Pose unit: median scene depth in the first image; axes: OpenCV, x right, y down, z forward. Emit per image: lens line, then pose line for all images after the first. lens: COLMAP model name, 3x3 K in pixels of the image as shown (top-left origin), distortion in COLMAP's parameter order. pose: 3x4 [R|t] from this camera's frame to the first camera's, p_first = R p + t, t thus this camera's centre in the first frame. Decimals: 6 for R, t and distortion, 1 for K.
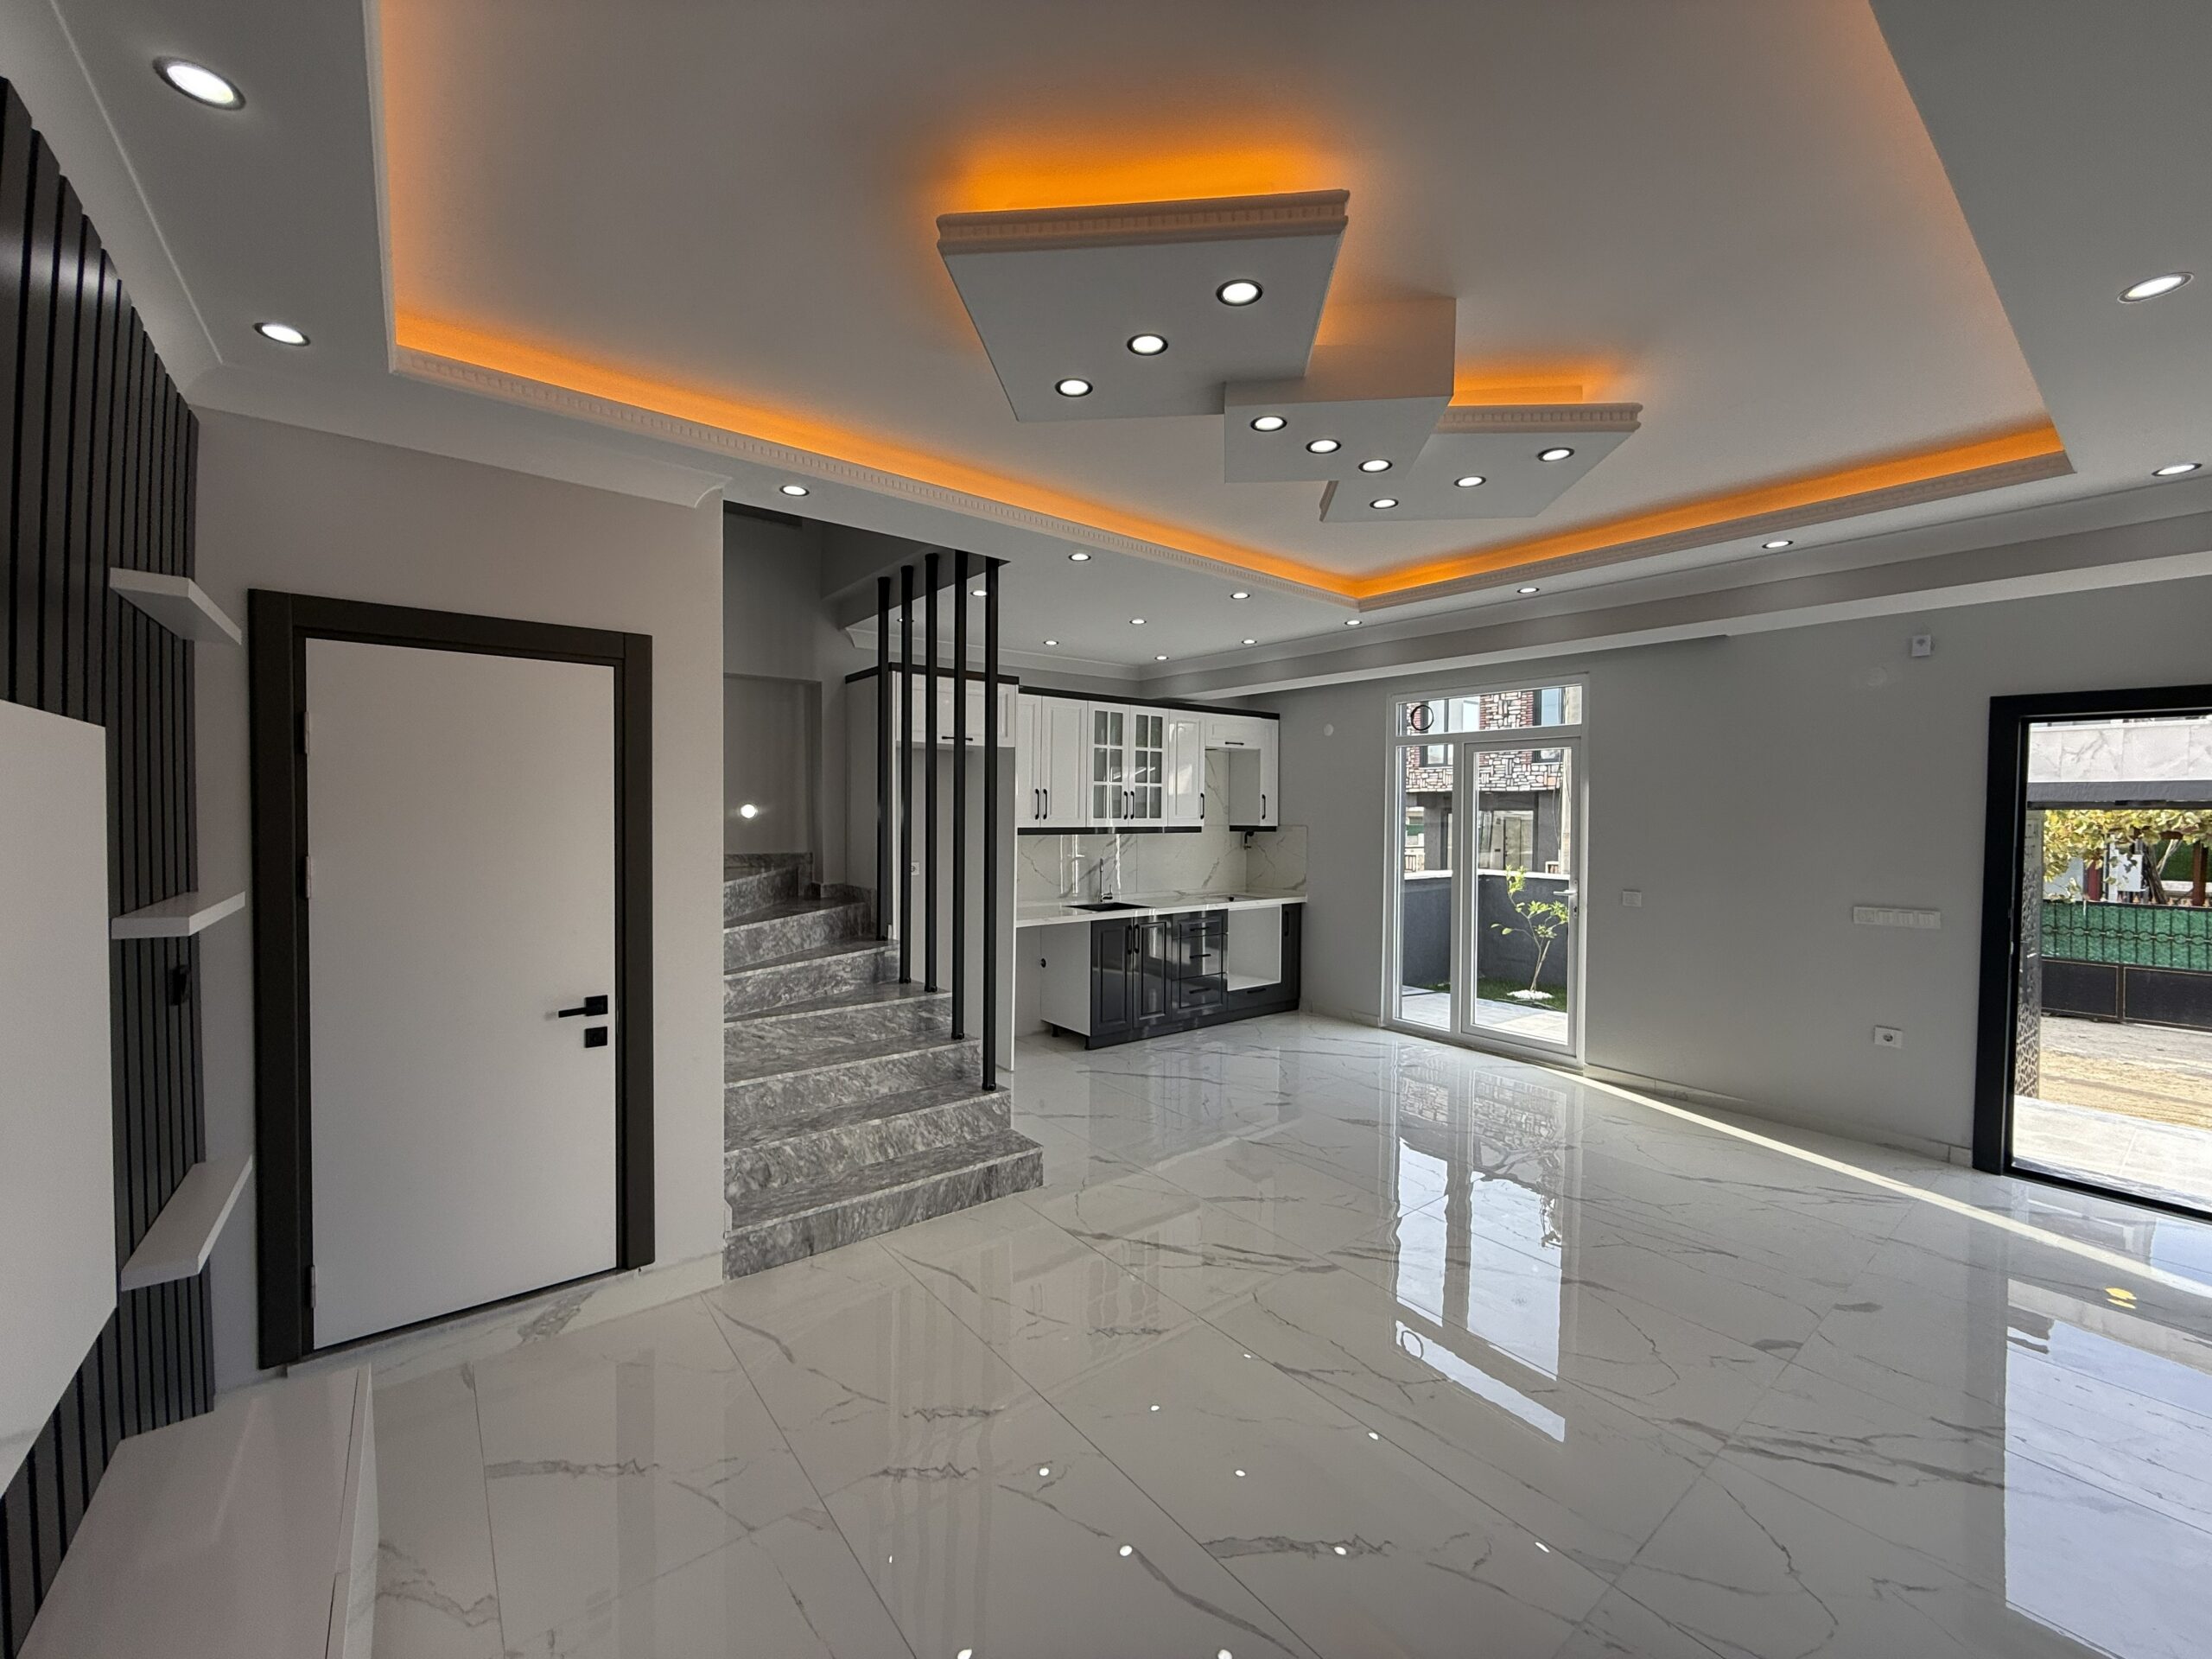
lens RADIAL K [[879.3, 0, 1098.5], [0, 879.3, 830.1], [0, 0, 1]] dist [-0.001196, 0.000558]
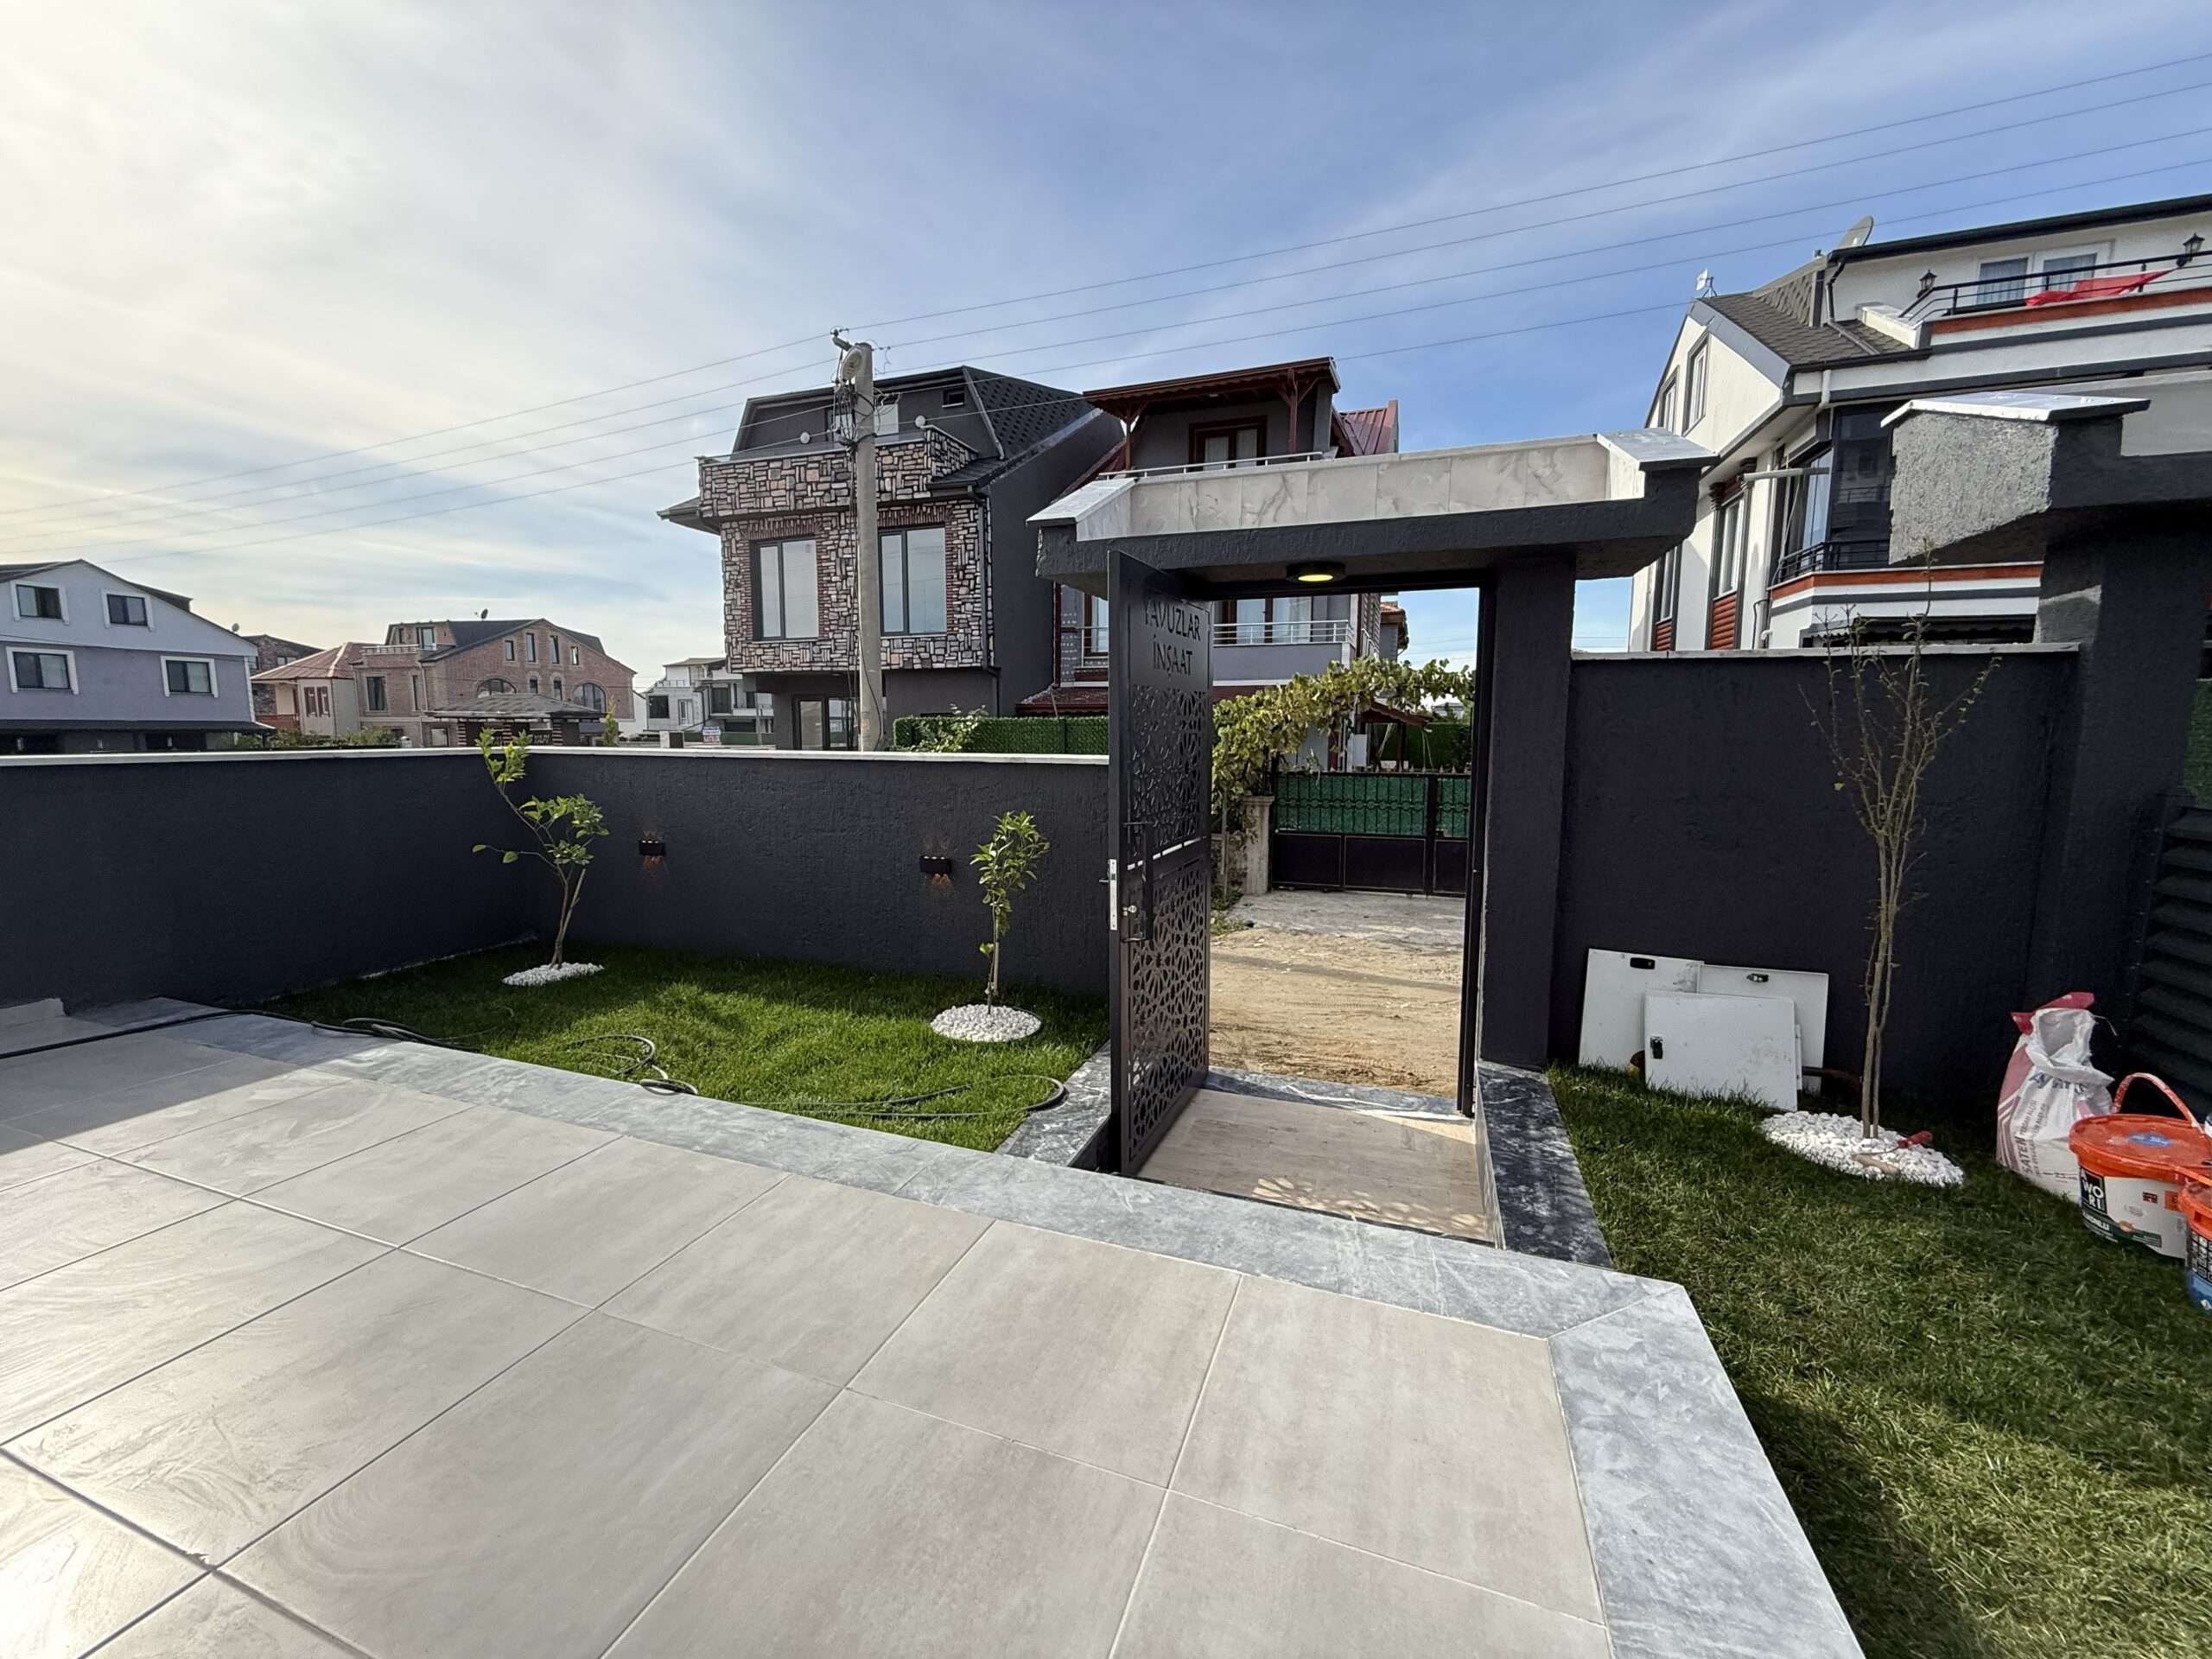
lens RADIAL K [[879.3, 0, 1101.5], [0, 879.3, 835.3], [0, 0, 1]] dist [-0.001196, 0.000558]
pose [[0.843857, -0.070561, 0.531908, 0.786383], [0.014113, 0.993892, 0.109455, 0.080615], [-0.536382, -0.084858, 0.839698, 0.605366]]
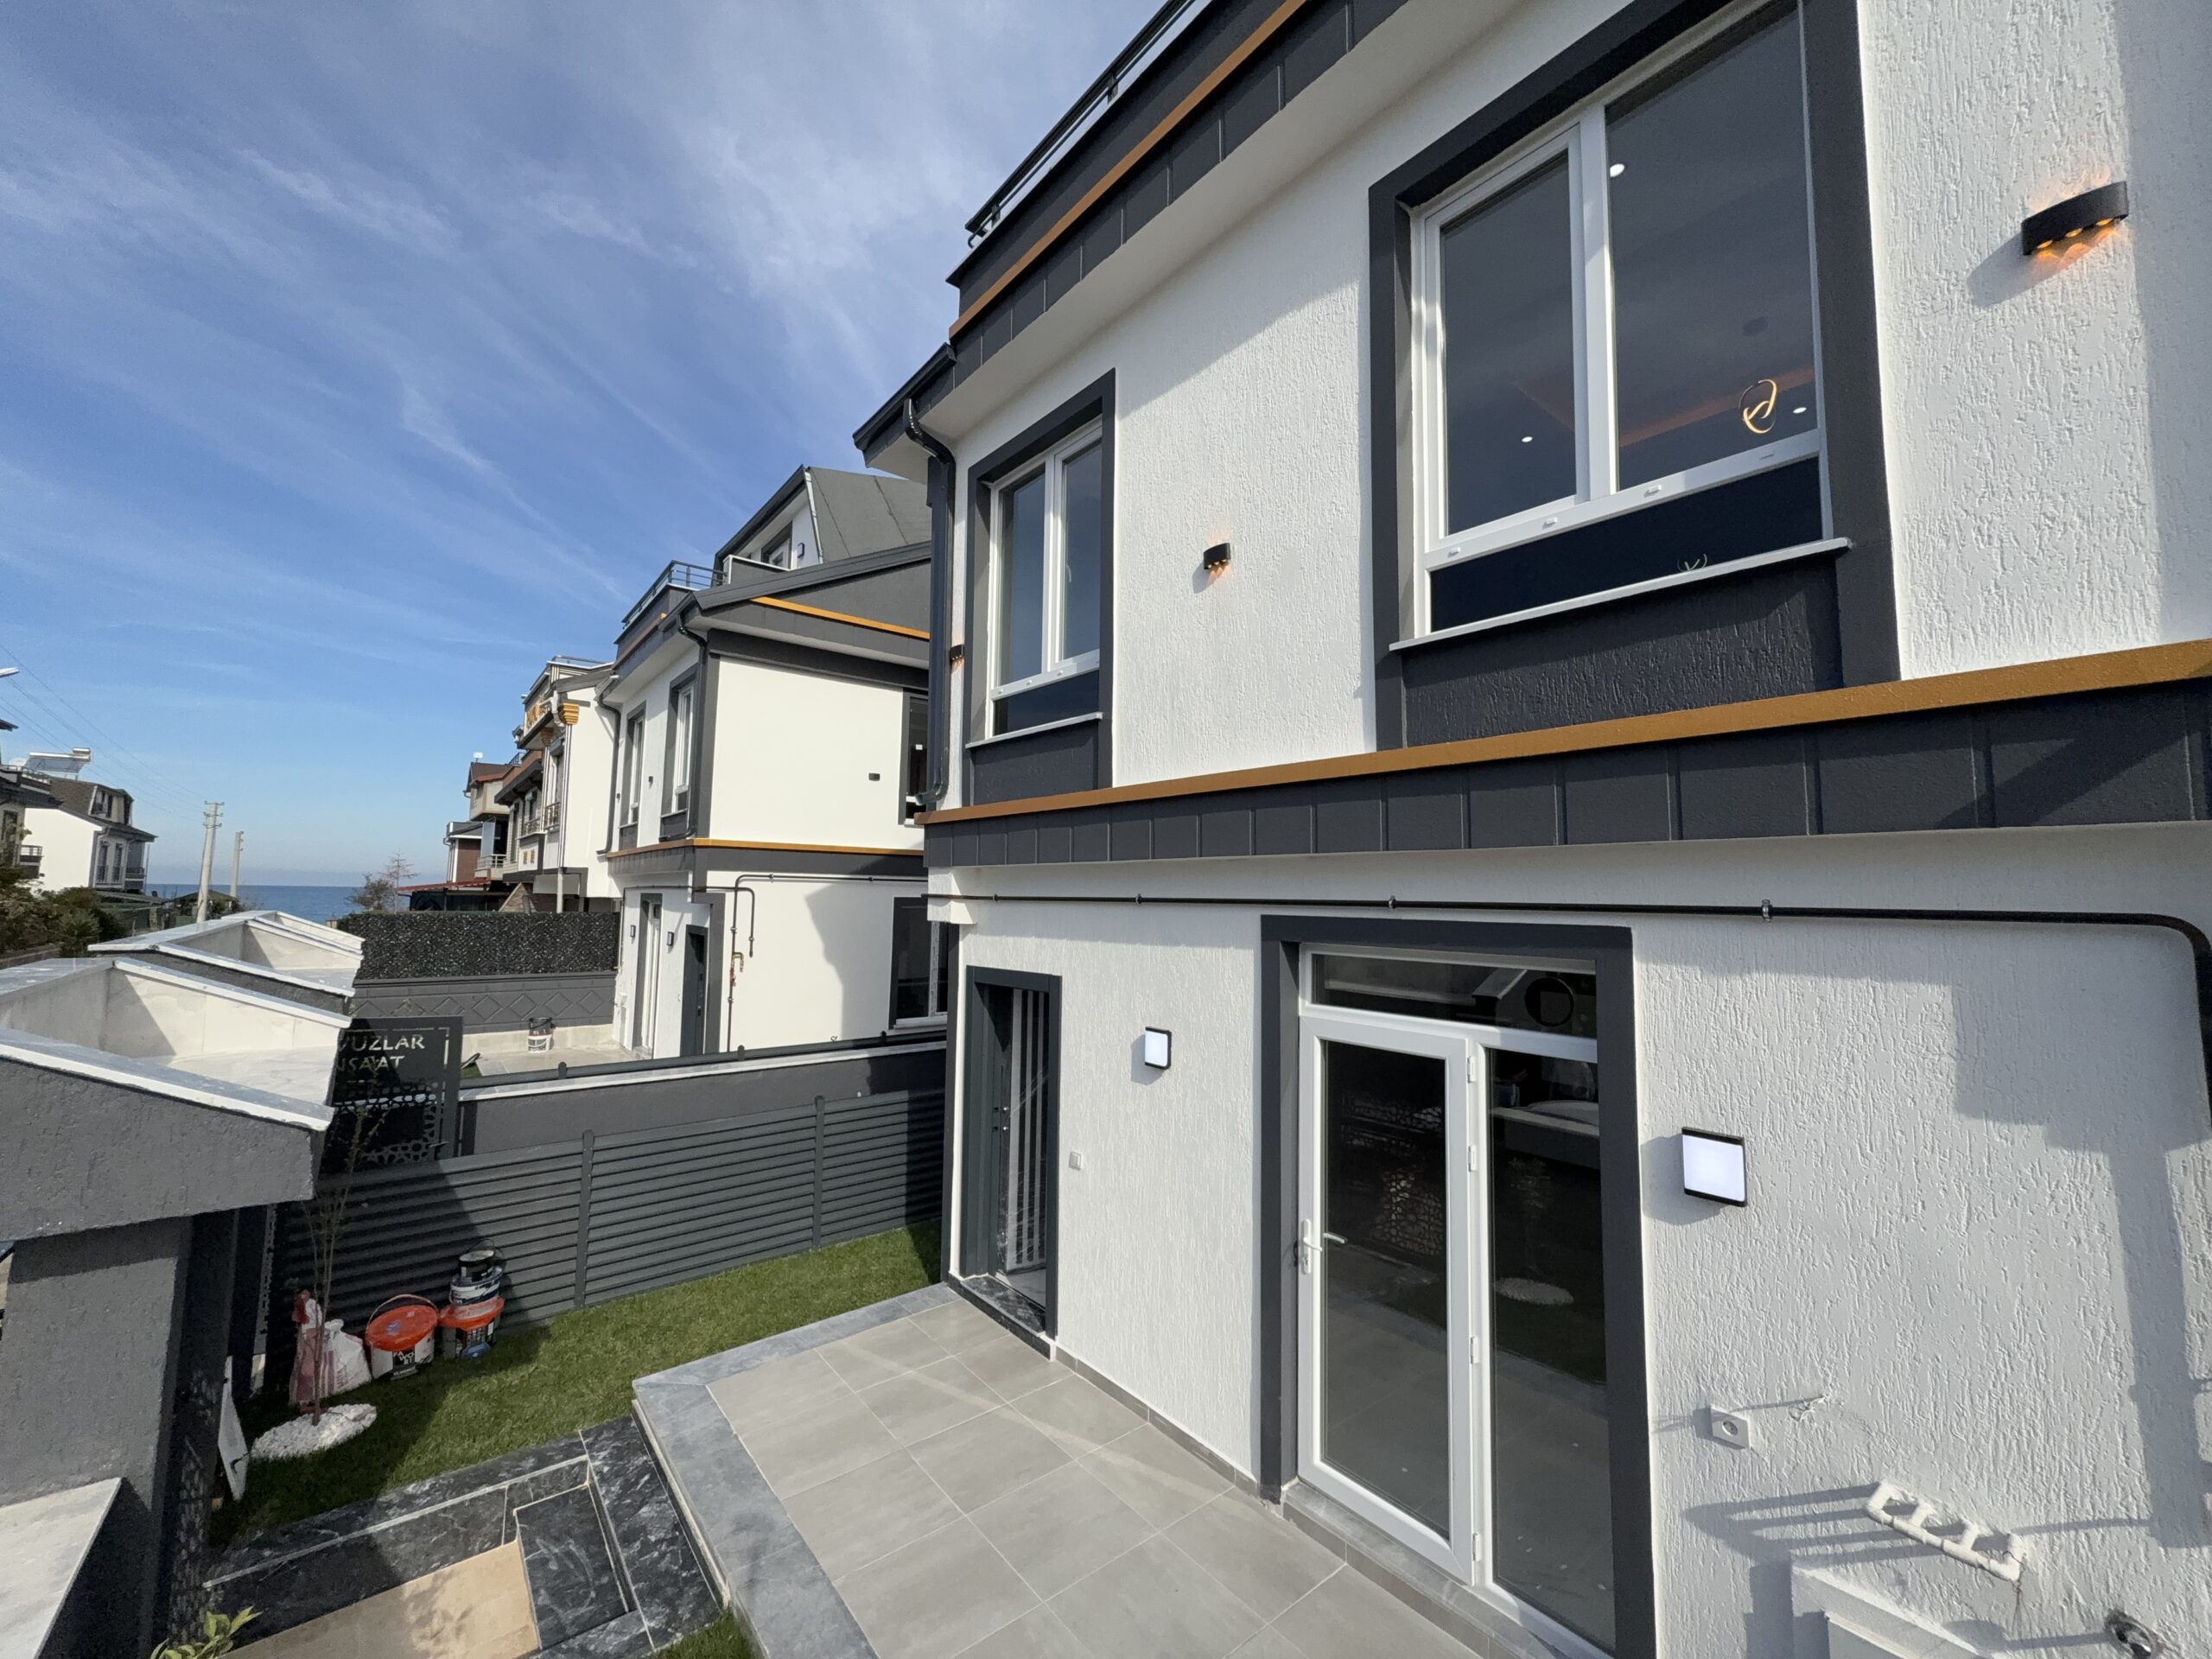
lens RADIAL K [[879.3, 0, 1110.0], [0, 879.3, 825.0], [0, 0, 1]] dist [-0.001196, 0.000558]
pose [[-0.999290, -0.025056, -0.028135, 0.709431], [-0.023389, 0.998036, -0.058106, -0.215705], [0.029535, -0.057407, -0.997914, 1.666432]]
